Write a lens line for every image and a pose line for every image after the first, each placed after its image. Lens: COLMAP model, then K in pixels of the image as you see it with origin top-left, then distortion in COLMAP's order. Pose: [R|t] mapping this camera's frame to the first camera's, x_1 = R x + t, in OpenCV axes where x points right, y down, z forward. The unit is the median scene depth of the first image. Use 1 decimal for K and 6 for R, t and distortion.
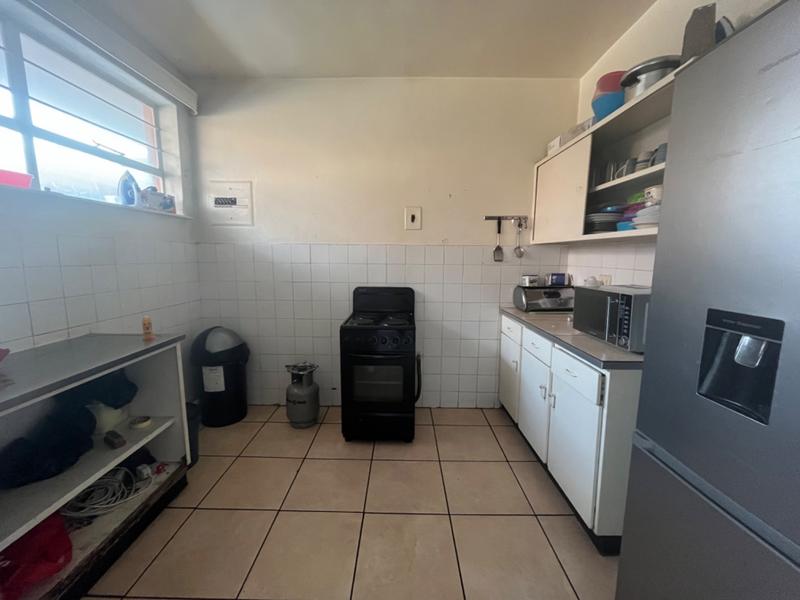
lens RADIAL K [[324.4, 0, 398.6], [0, 324.4, 300.1], [0, 0, 1]] dist [-0.001175, -0.000016]
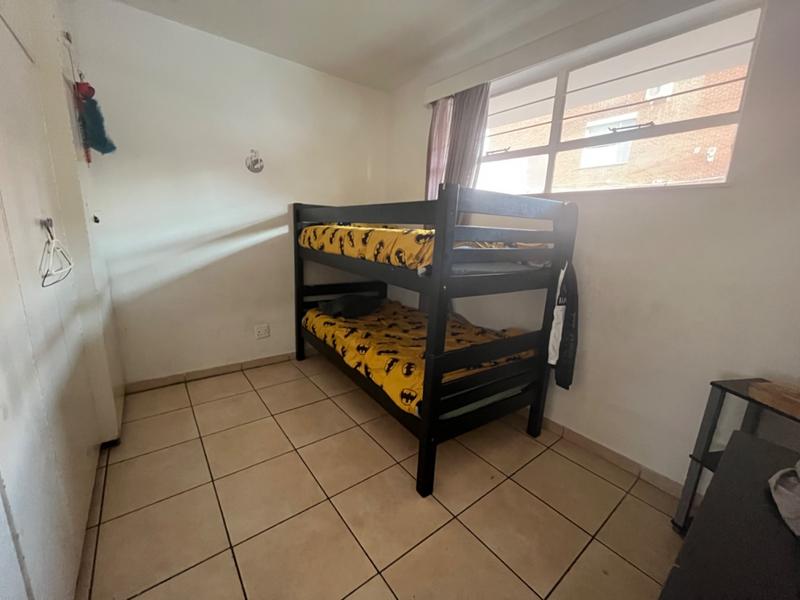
lens RADIAL K [[324.4, 0, 398.6], [0, 324.4, 300.1], [0, 0, 1]] dist [-0.001175, -0.000016]
pose [[-0.780723, 0.048996, -0.622953, 0.165409], [-0.166171, 0.944747, 0.282562, -0.128400], [0.602377, 0.324119, -0.729444, 1.174684]]
